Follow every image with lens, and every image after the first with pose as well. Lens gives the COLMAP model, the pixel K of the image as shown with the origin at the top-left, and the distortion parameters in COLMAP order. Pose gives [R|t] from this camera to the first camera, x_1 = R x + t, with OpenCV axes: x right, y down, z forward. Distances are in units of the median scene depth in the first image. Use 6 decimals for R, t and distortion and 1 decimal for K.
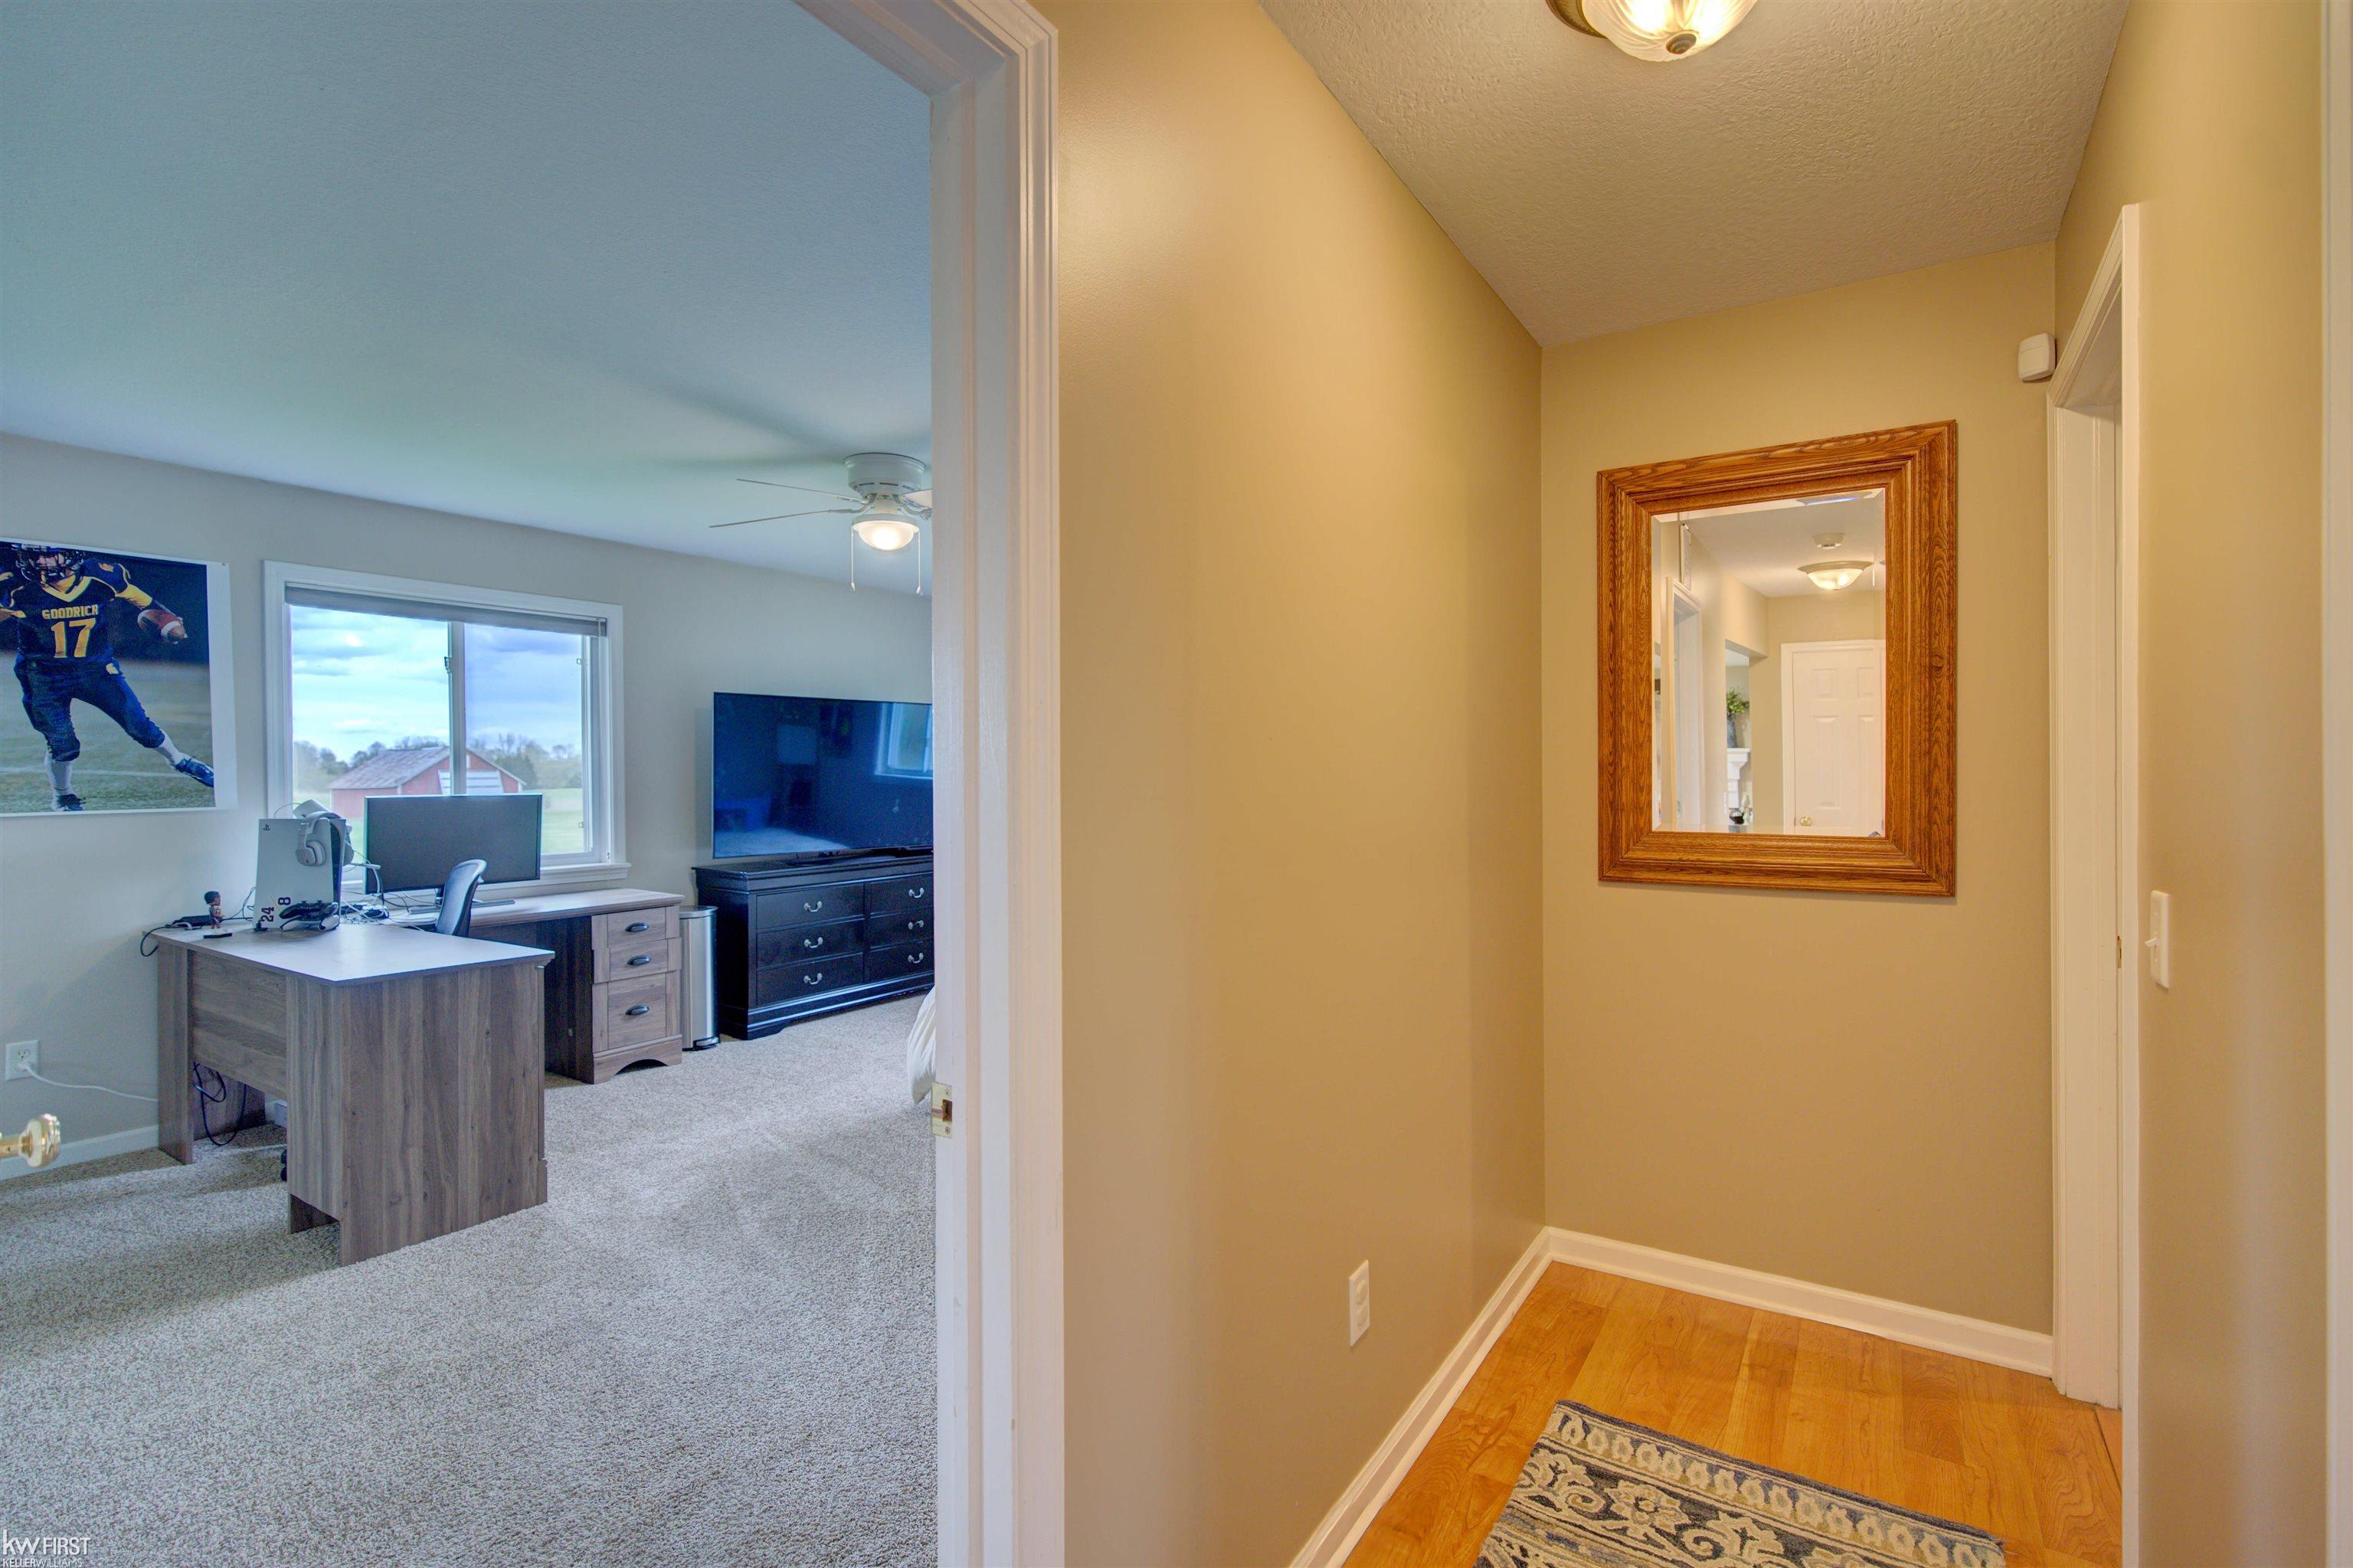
lens RADIAL K [[1087.0, 0, 1180.9], [0, 1087.0, 778.3], [0, 0, 1]] dist [-0.002907, 0.003140]
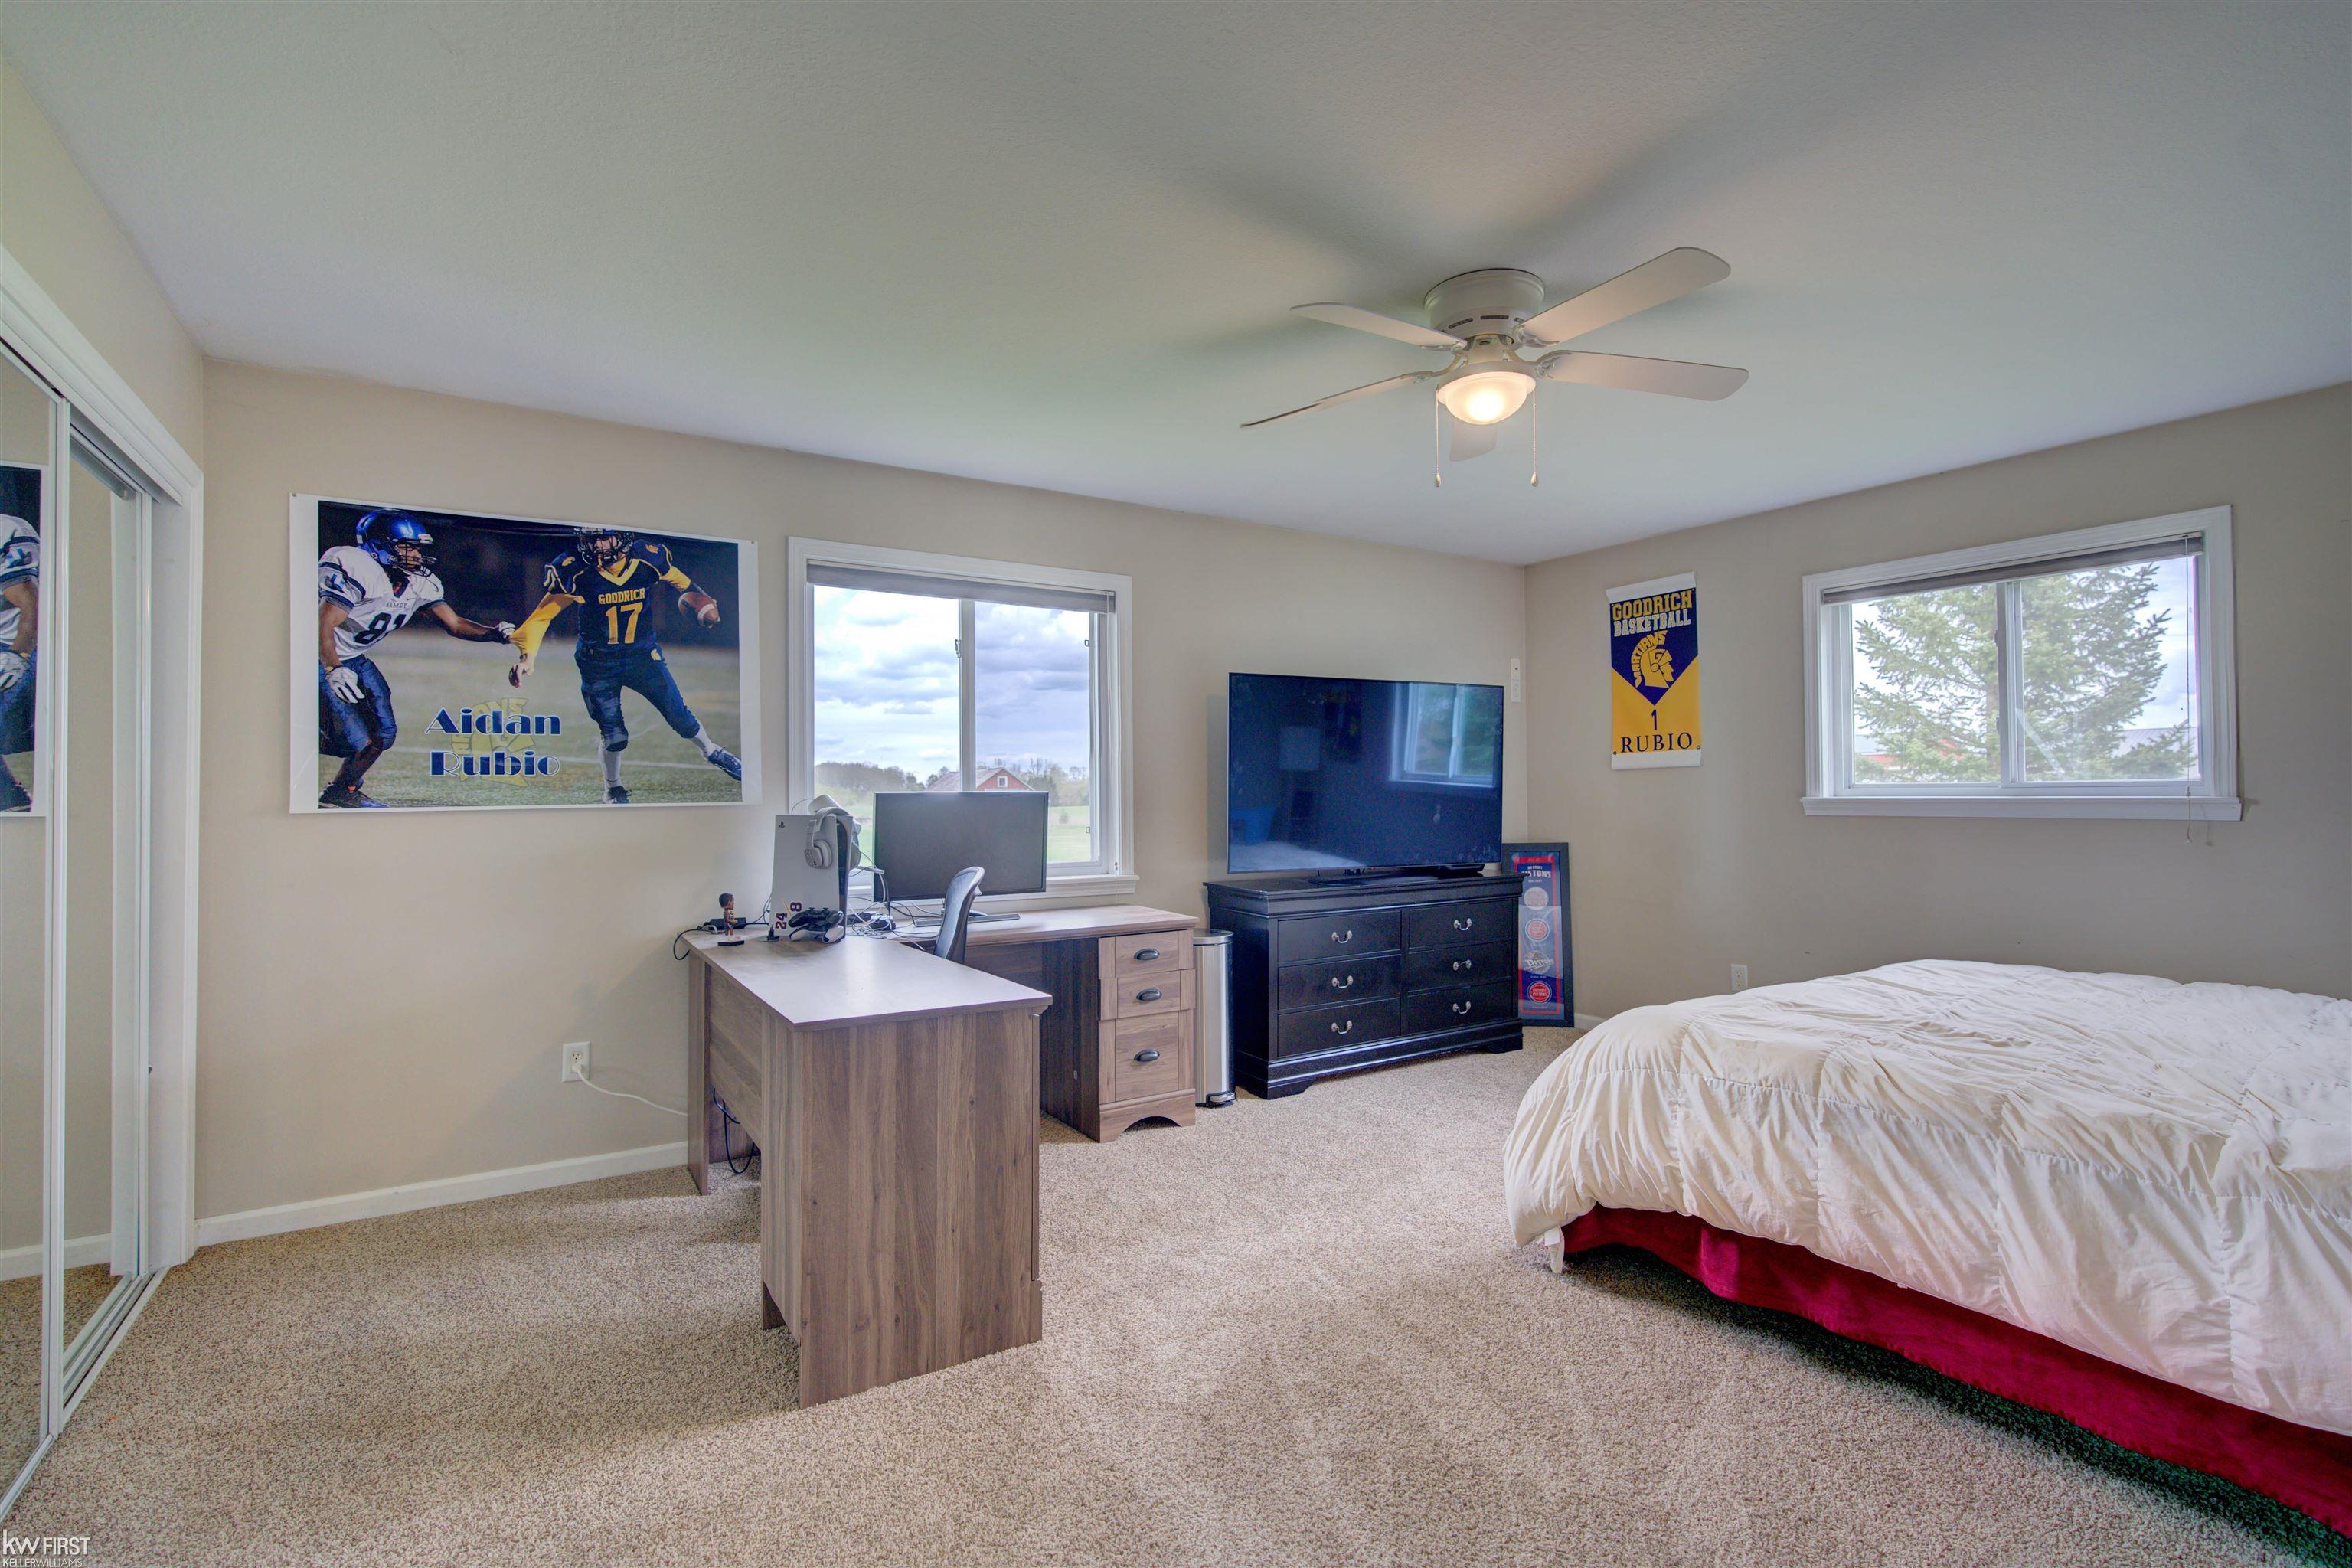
lens RADIAL K [[1086.5, 0, 1180.3], [0, 1086.5, 778.3], [0, 0, 1]] dist [-0.002907, 0.003140]
pose [[0.911462, -0.005149, -0.411353, -0.171011], [-0.002429, 0.999837, -0.017896, 0.022876], [0.411378, 0.017311, 0.911300, 0.319375]]
